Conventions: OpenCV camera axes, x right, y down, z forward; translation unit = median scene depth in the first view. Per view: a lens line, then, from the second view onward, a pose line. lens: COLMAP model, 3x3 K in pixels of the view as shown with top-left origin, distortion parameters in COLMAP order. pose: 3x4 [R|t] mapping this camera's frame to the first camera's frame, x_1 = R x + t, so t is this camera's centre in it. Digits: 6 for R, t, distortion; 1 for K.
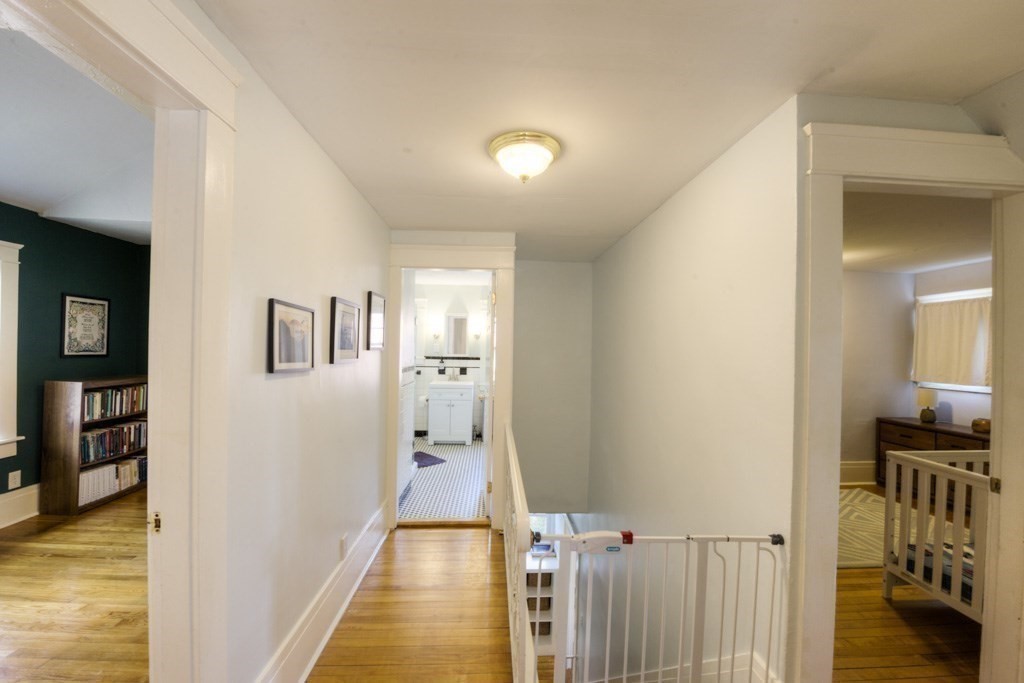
lens RADIAL K [[413.2, 0, 520.0], [0, 413.2, 344.3], [0, 0, 1]] dist [-0.017540, -0.000503]
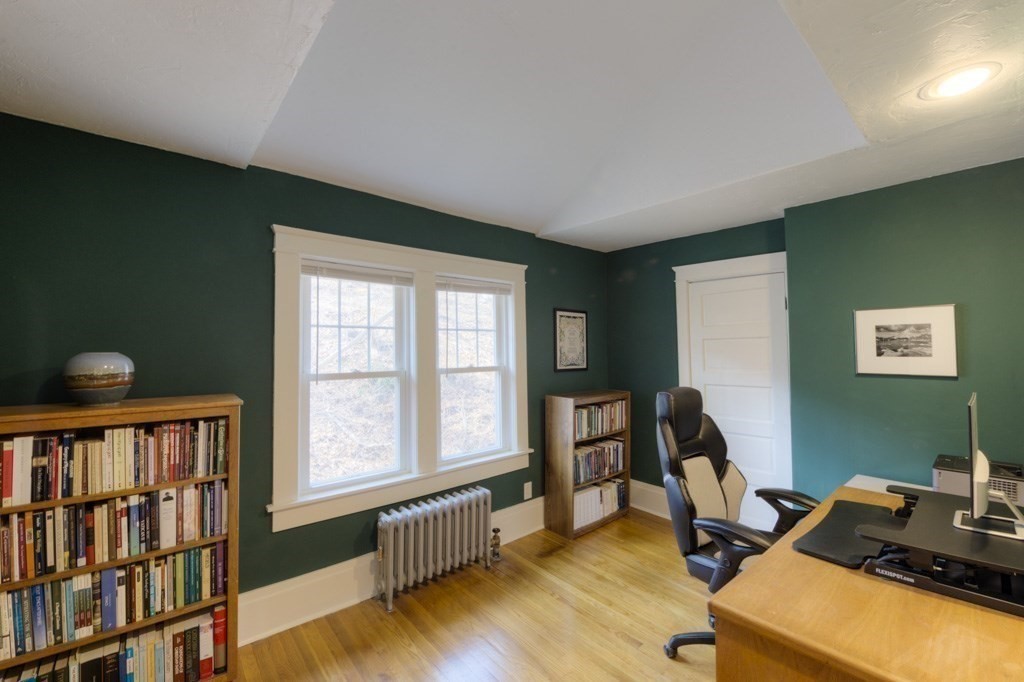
lens RADIAL K [[413.2, 0, 509.0], [0, 413.2, 344.6], [0, 0, 1]] dist [-0.017540, -0.000503]
pose [[0.602855, -0.038196, -0.796936, -0.375089], [0.027444, 0.999255, -0.027133, -0.009930], [0.797378, -0.005514, 0.603455, 0.279619]]
